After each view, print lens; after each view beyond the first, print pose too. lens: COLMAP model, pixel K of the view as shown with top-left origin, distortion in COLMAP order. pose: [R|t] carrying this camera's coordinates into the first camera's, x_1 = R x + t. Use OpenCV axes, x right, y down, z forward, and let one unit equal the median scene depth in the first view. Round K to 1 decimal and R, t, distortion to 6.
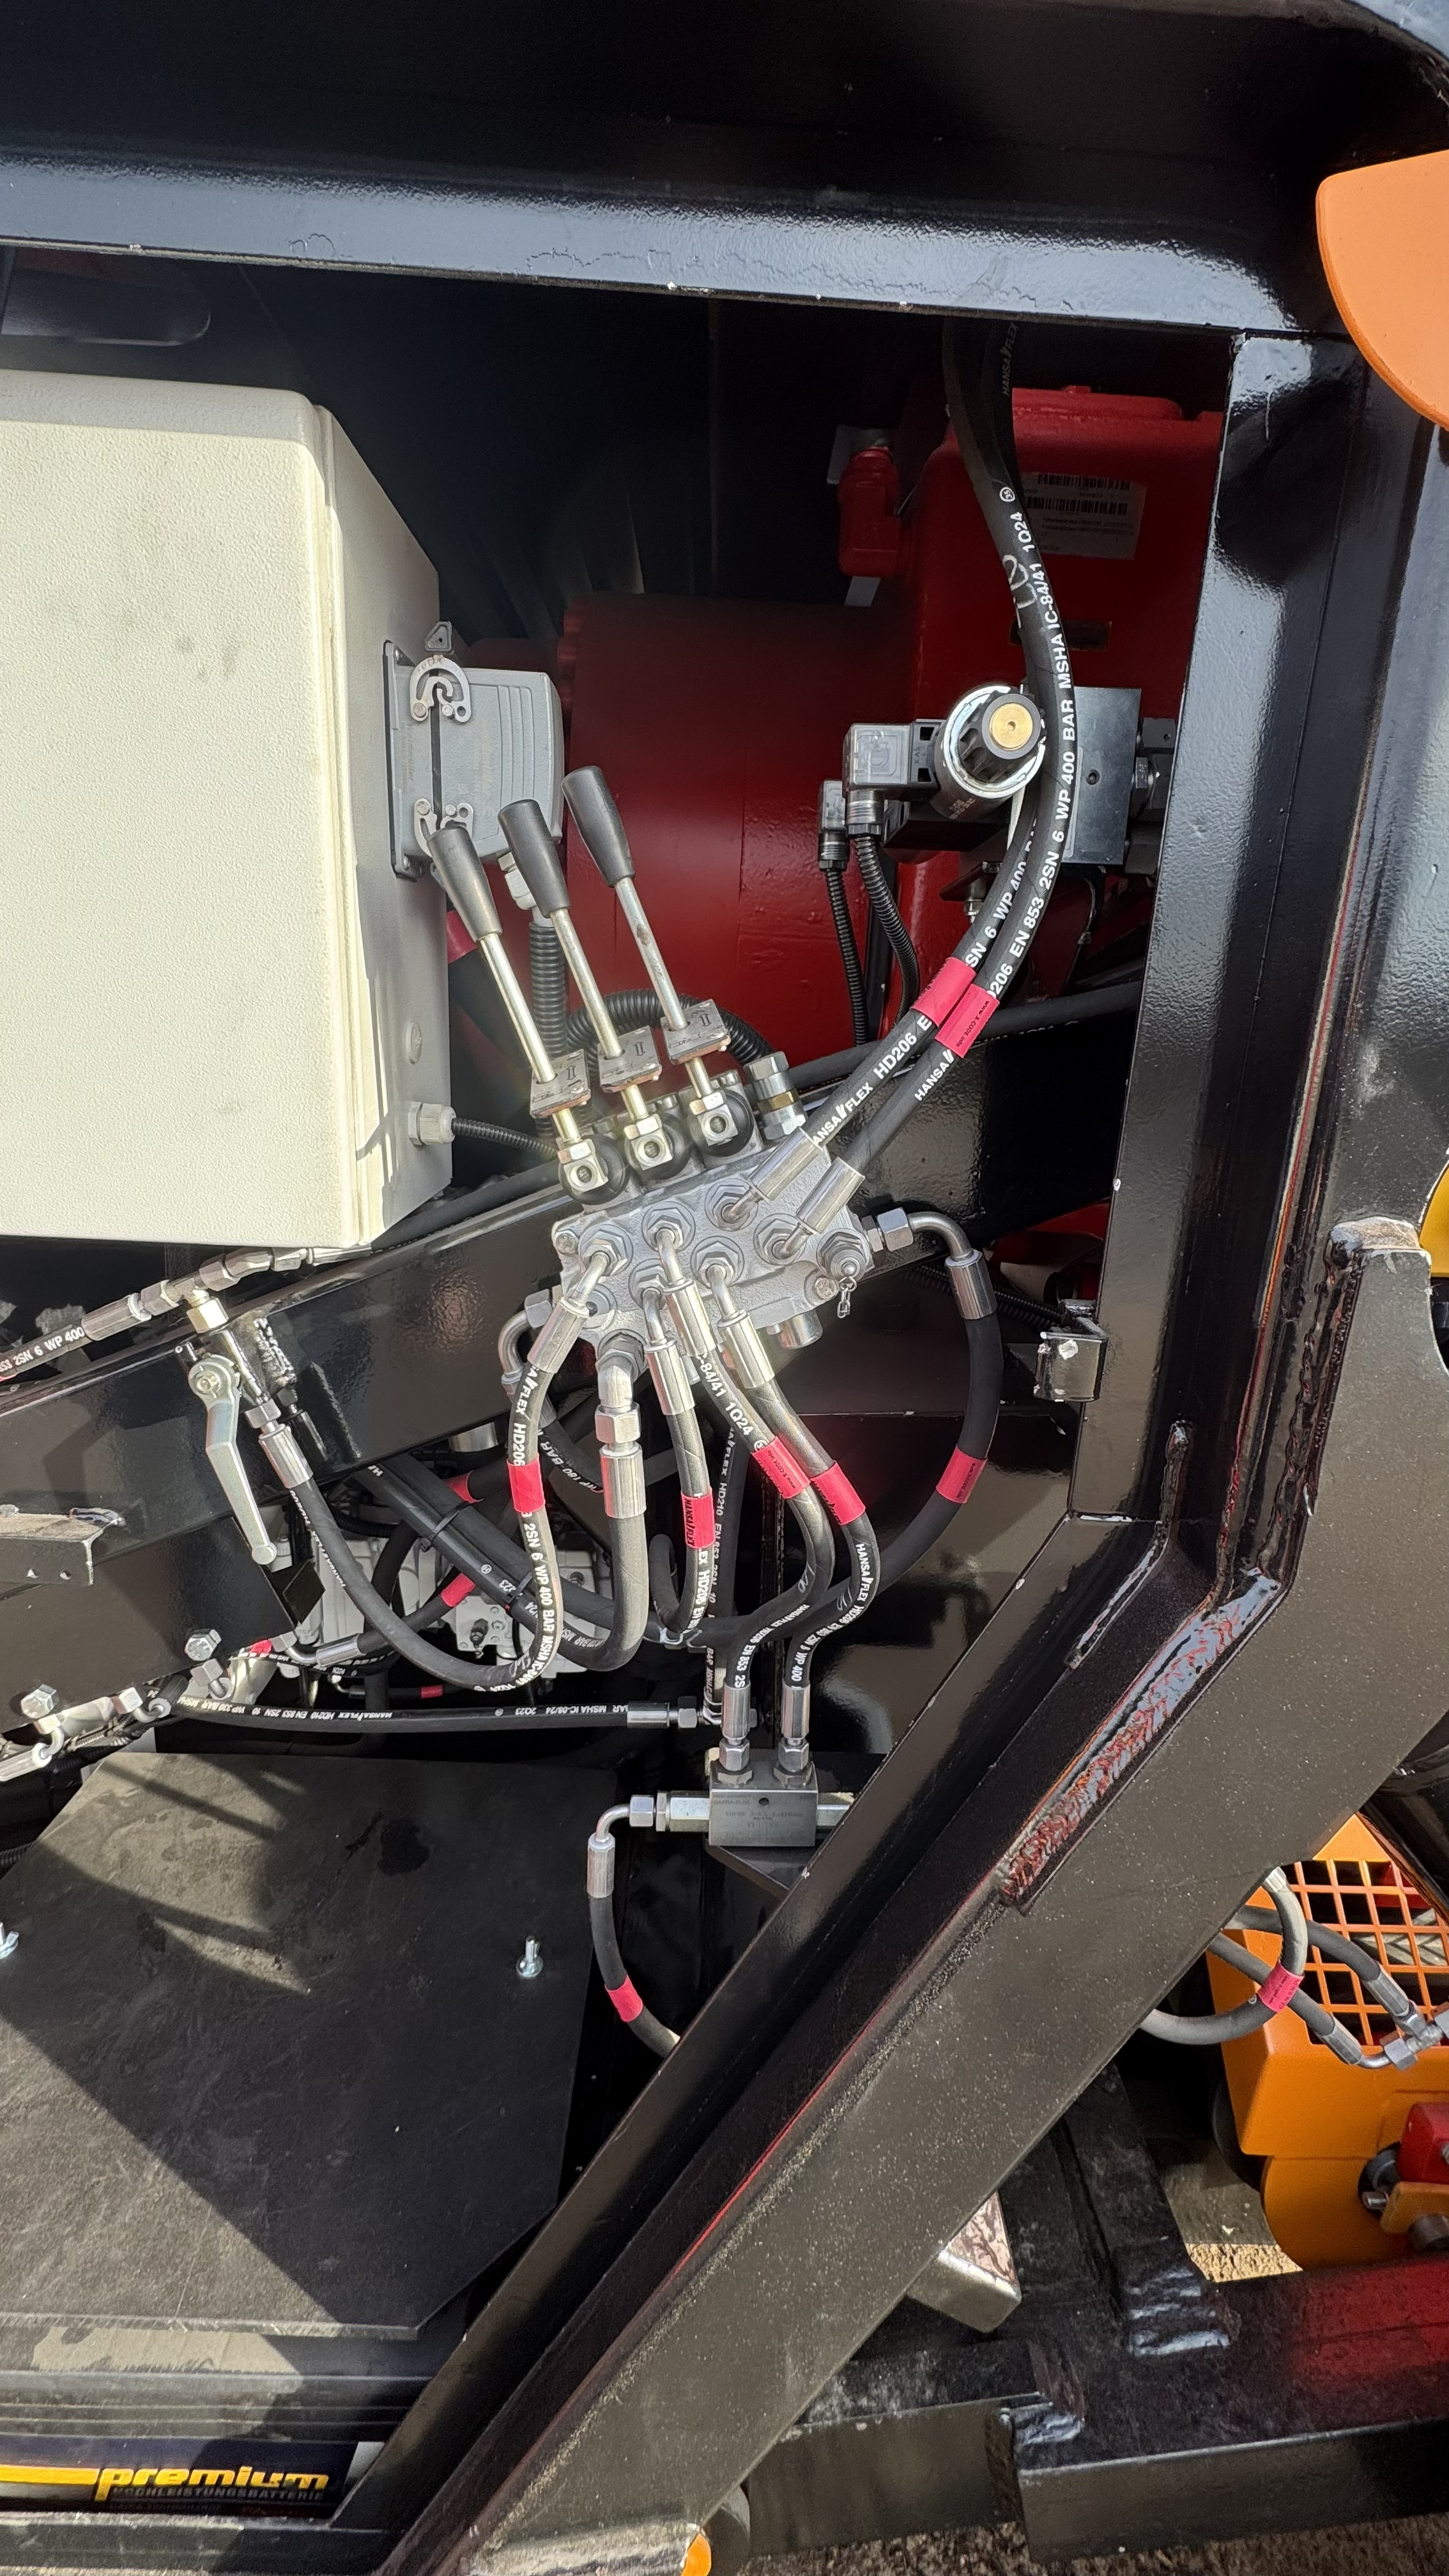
lens RADIAL K [[1012.2, 0, 723.4], [0, 1012.2, 1292.5], [0, 0, 1]] dist [-0.004343, 0.000490]
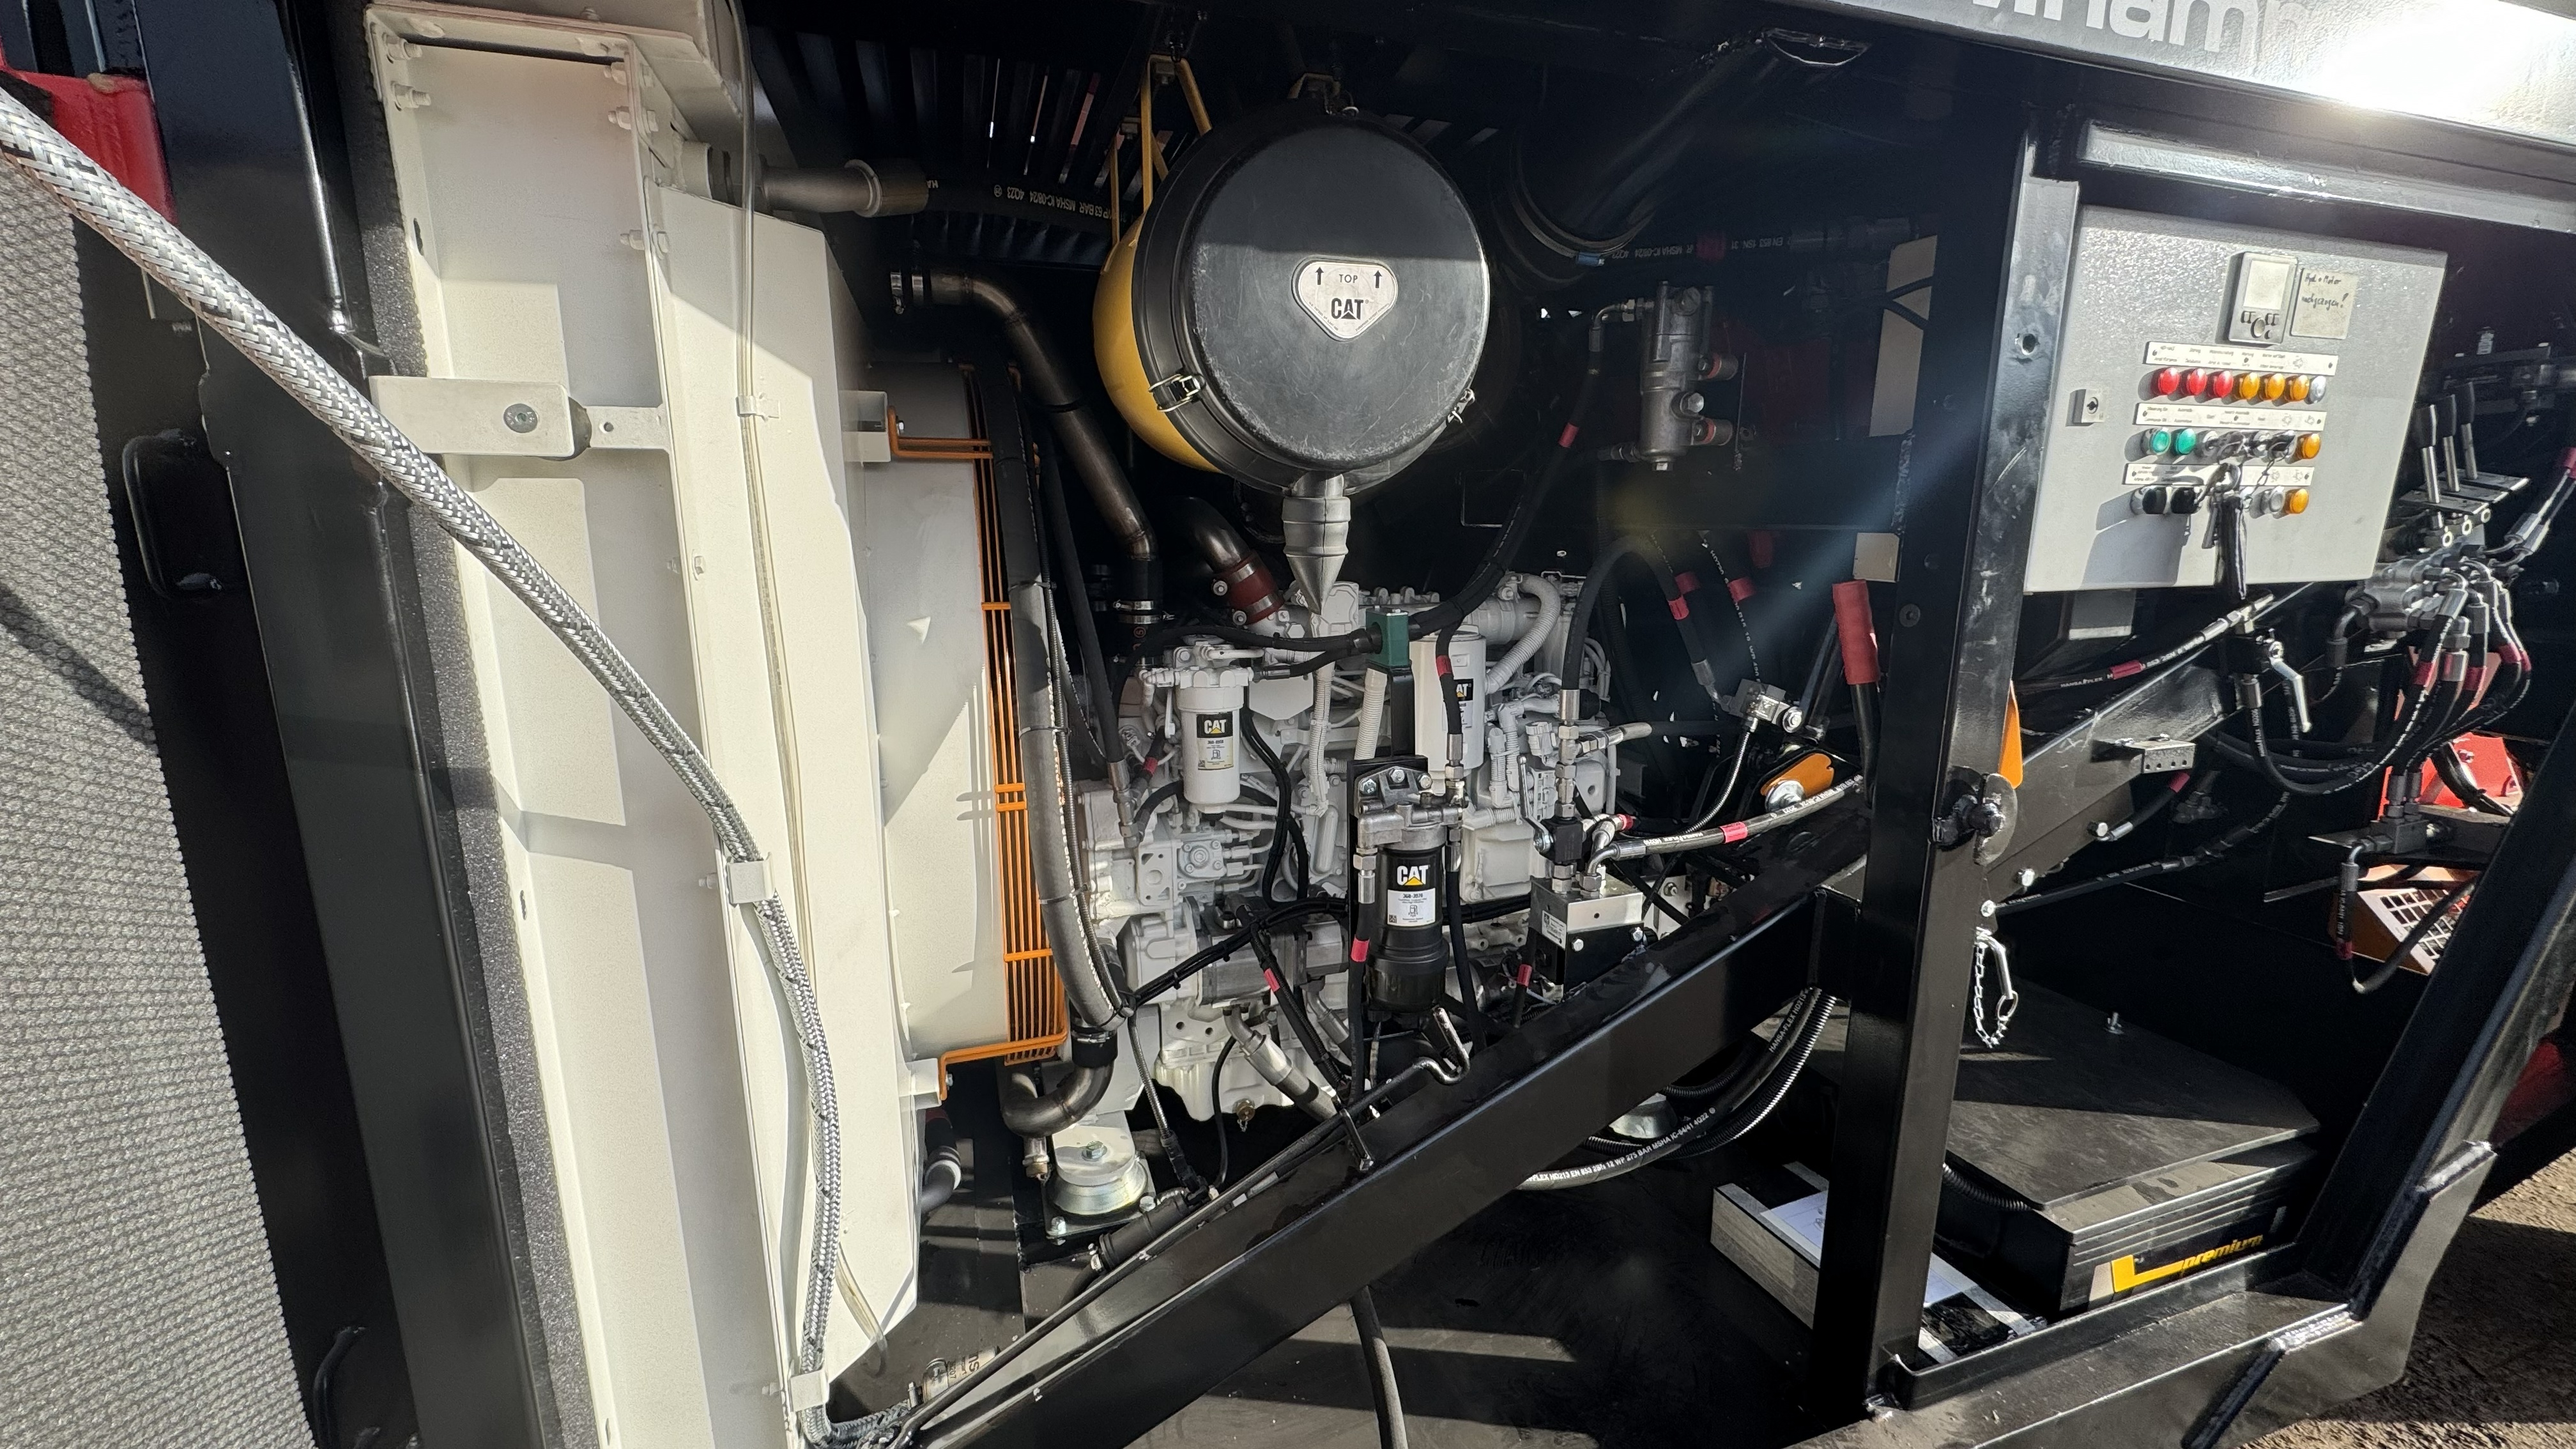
lens RADIAL K [[1012.2, 0, 1276.8], [0, 1012.2, 723.2], [0, 0, 1]] dist [-0.004343, 0.000490]
pose [[0.954981, -0.115038, 0.273455, -3.066434], [0.127900, 0.991345, -0.029620, 0.028374], [-0.267681, 0.063261, 0.961429, -0.478890]]
